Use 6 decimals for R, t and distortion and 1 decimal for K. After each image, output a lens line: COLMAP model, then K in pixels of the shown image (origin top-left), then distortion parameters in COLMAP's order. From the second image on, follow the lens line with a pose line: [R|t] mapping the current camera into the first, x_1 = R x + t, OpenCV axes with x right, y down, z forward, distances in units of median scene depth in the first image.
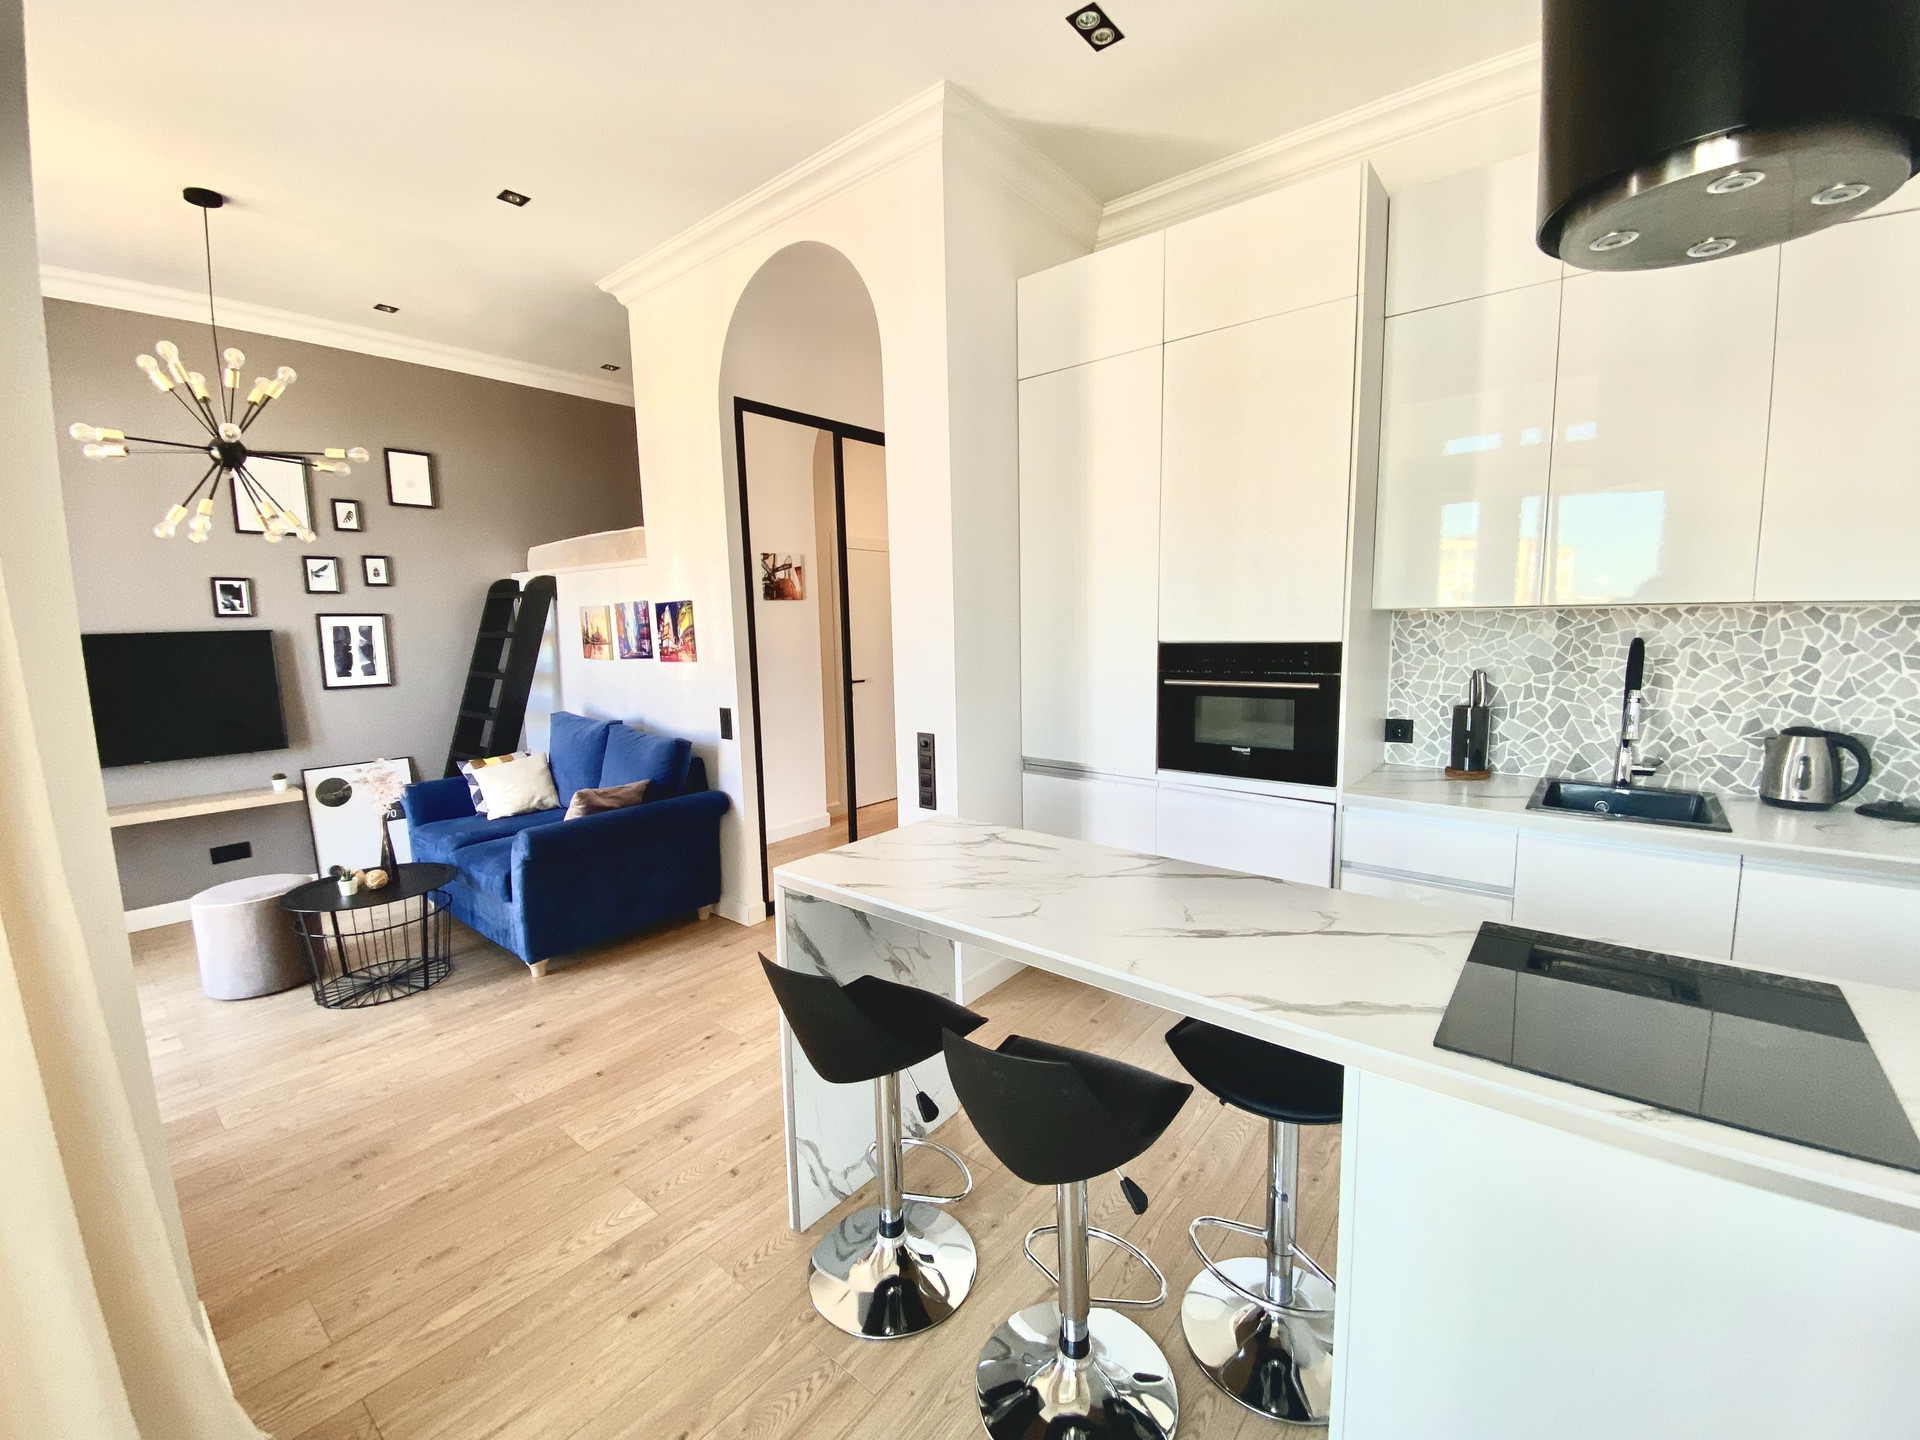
lens RADIAL K [[788.0, 0, 960.0], [0, 788.0, 720.0], [0, 0, 1]] dist [0.045592, -0.024972]
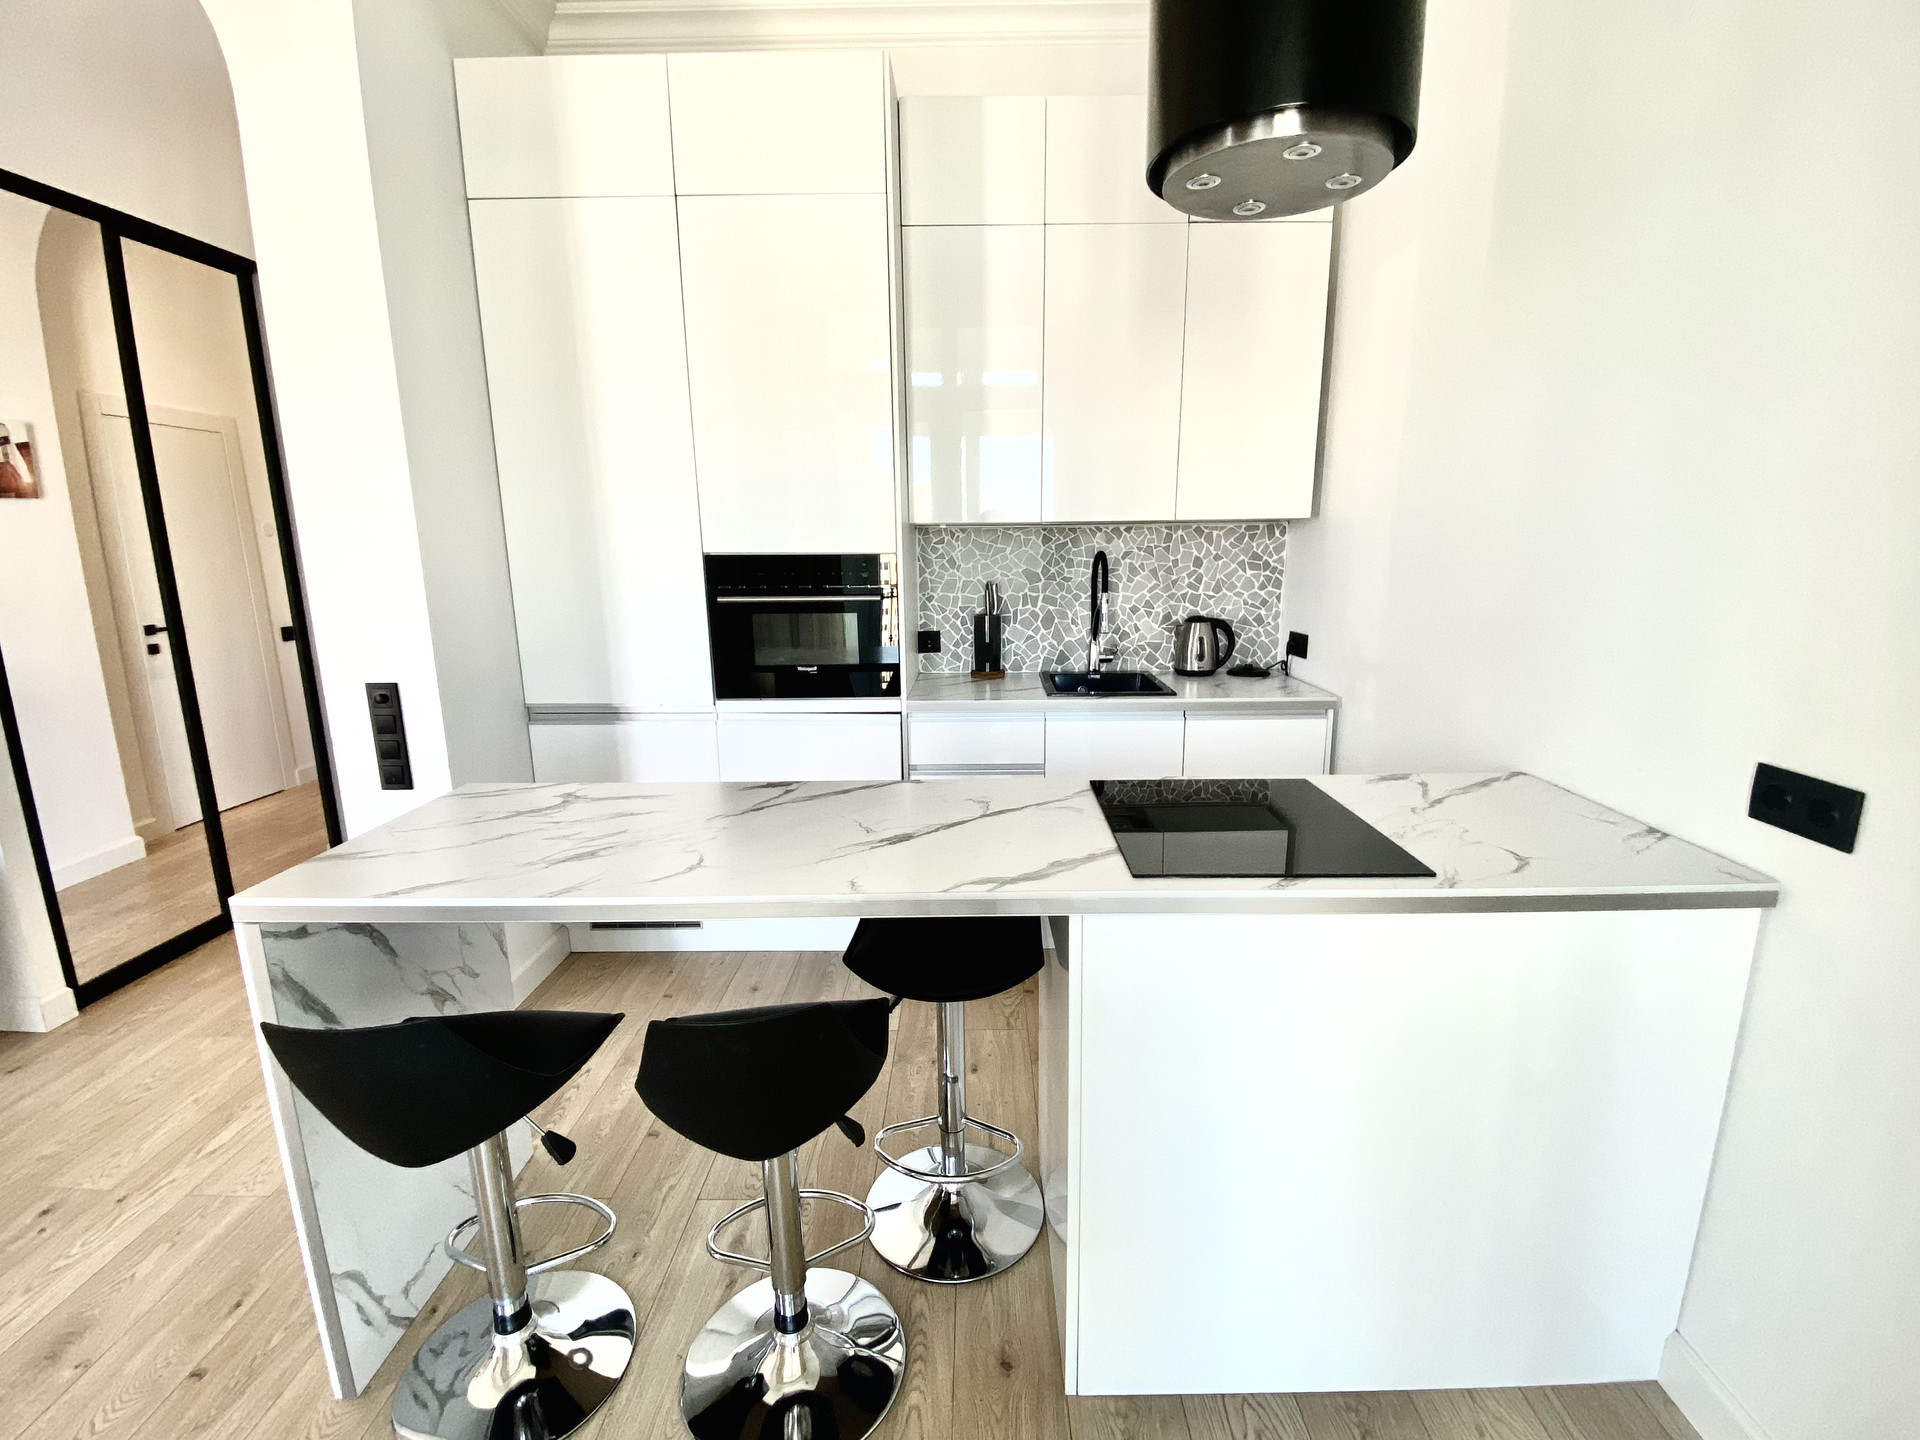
lens RADIAL K [[851.9, 0, 960.0], [0, 851.9, 720.0], [0, 0, 1]] dist [0.052615, -0.034503]
pose [[0.787794, -0.112444, 0.605588, -0.148572], [0.072170, 0.993274, 0.090544, 0.021124], [-0.611696, -0.027625, 0.790610, 0.084716]]
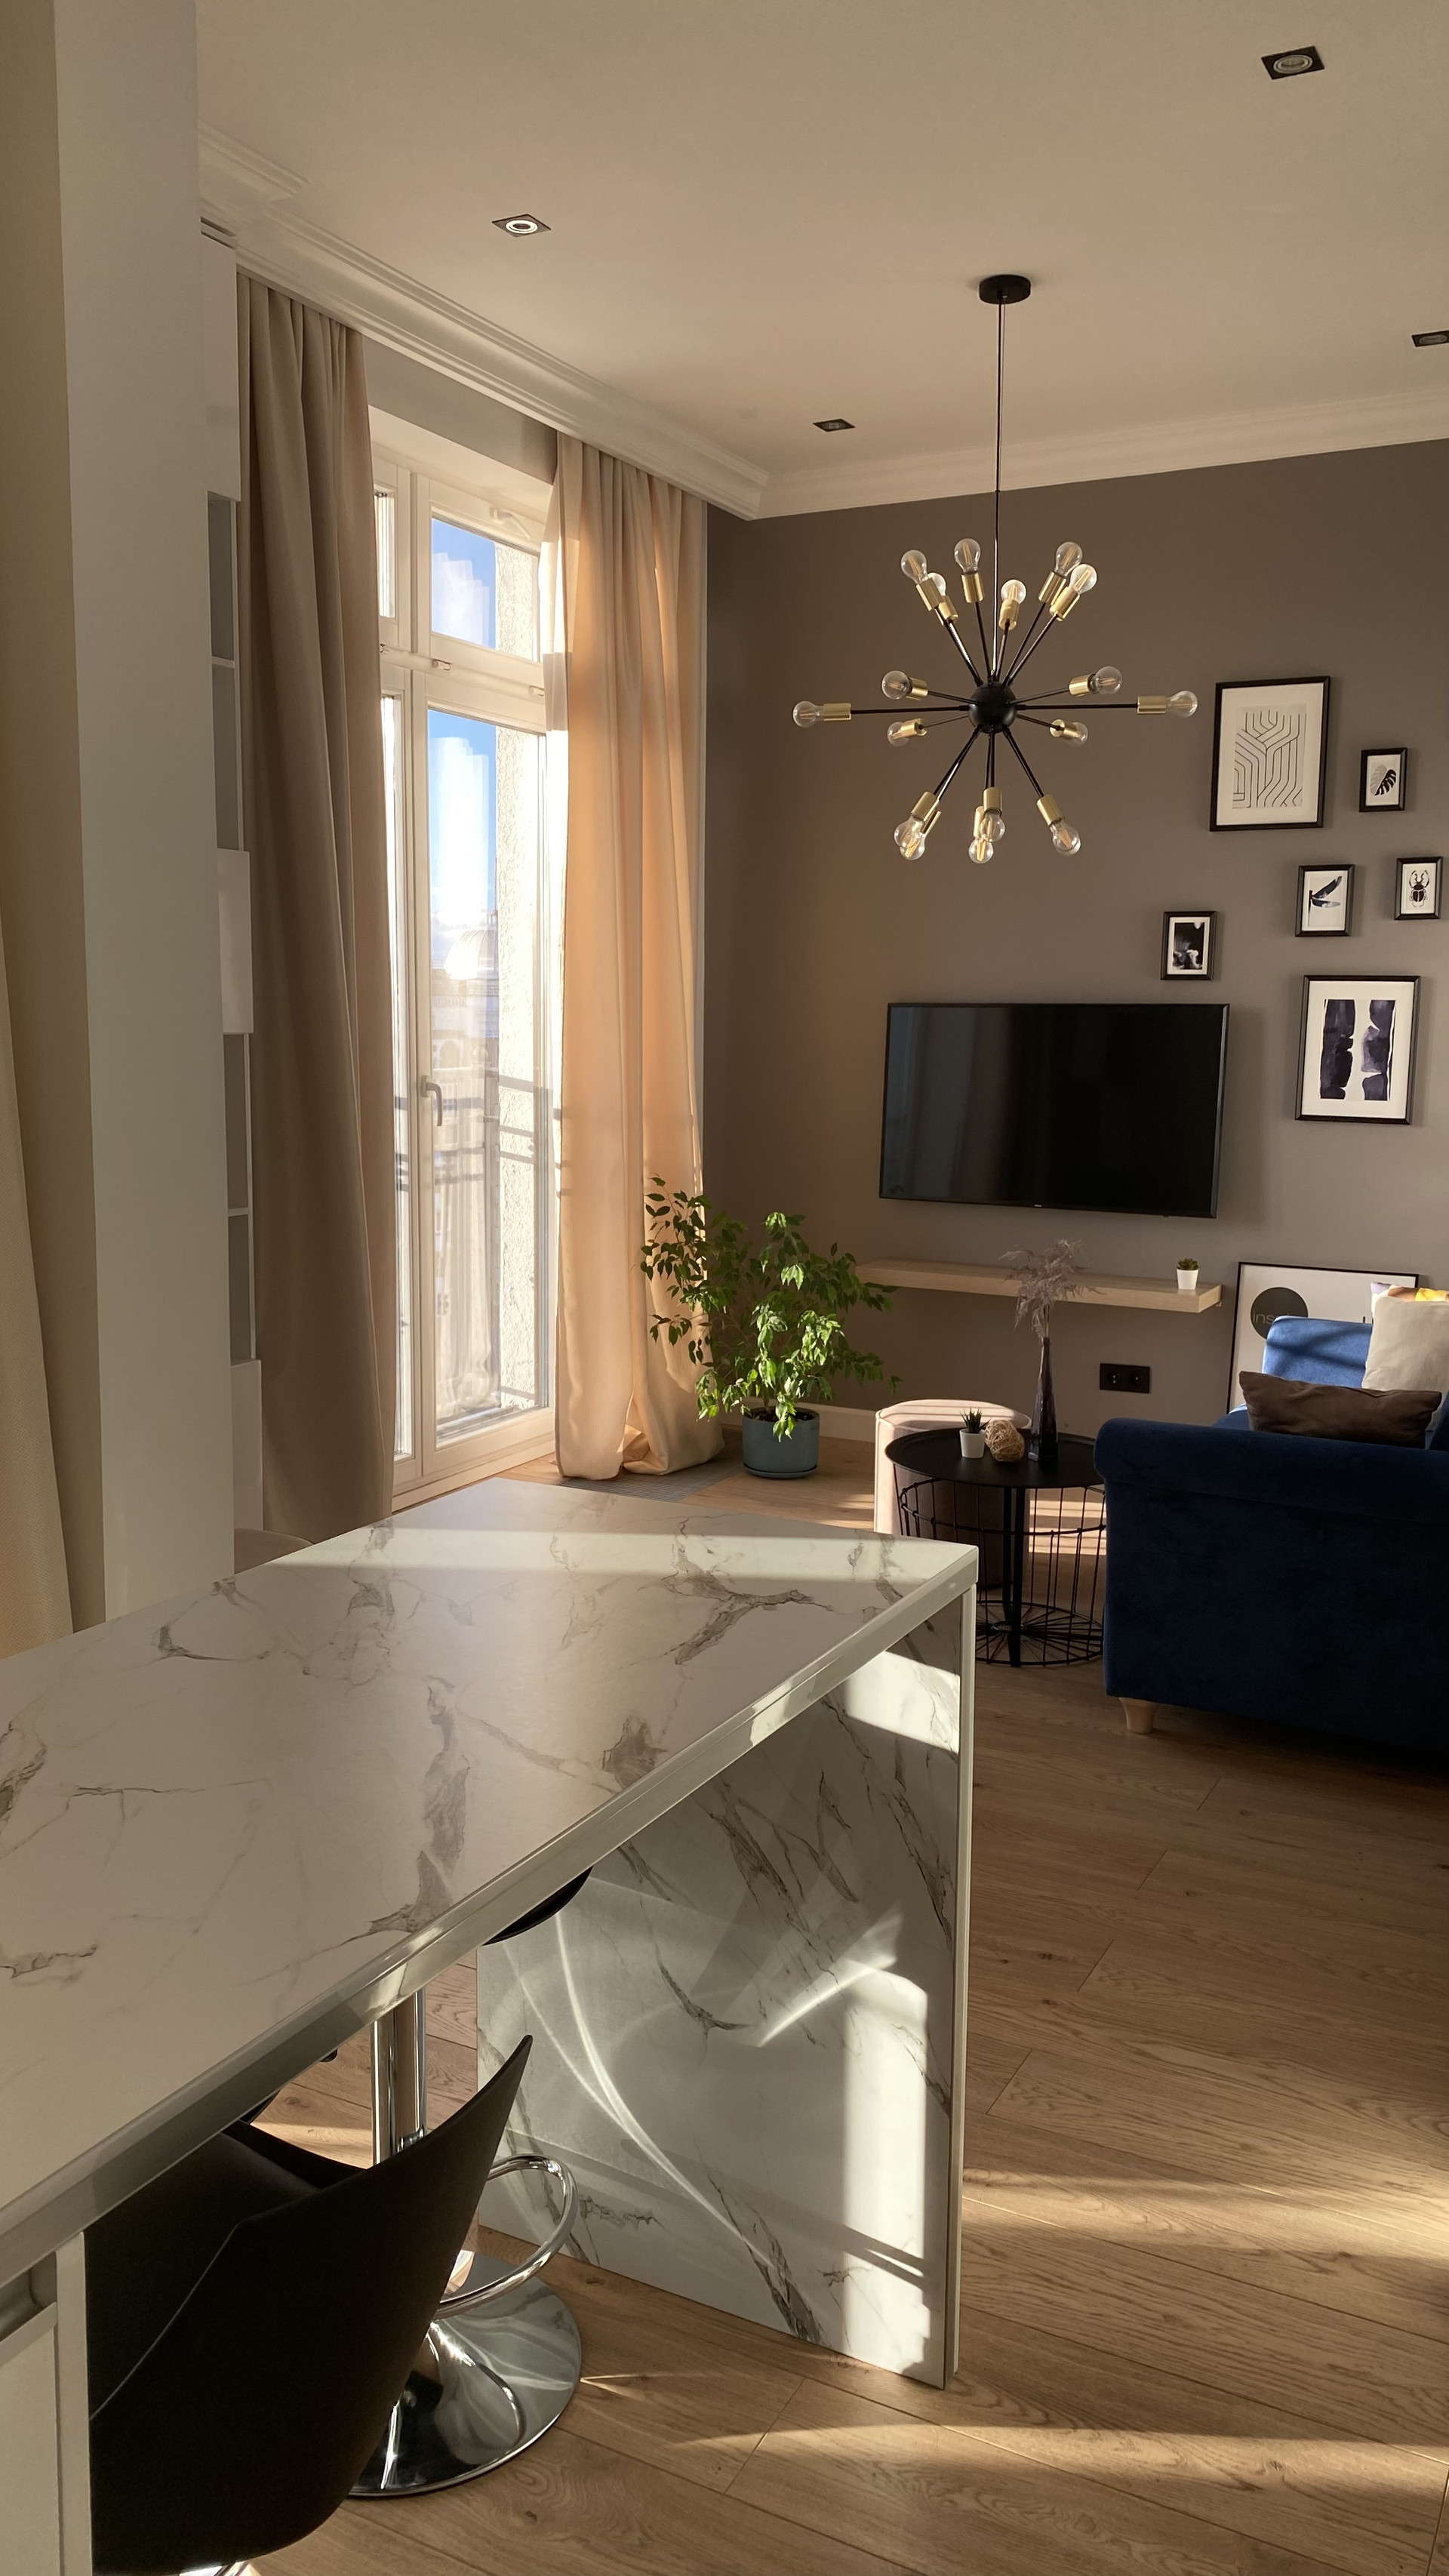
lens RADIAL K [[1975.4, 0, 724.5], [0, 1975.4, 1288.0], [0, 0, 1]] dist [0.048562, -0.000189]
pose [[0.206025, 0.162305, -0.964993, 0.811956], [-0.143581, 0.980489, 0.134257, -0.099664], [0.967956, 0.110894, 0.225309, 0.700233]]
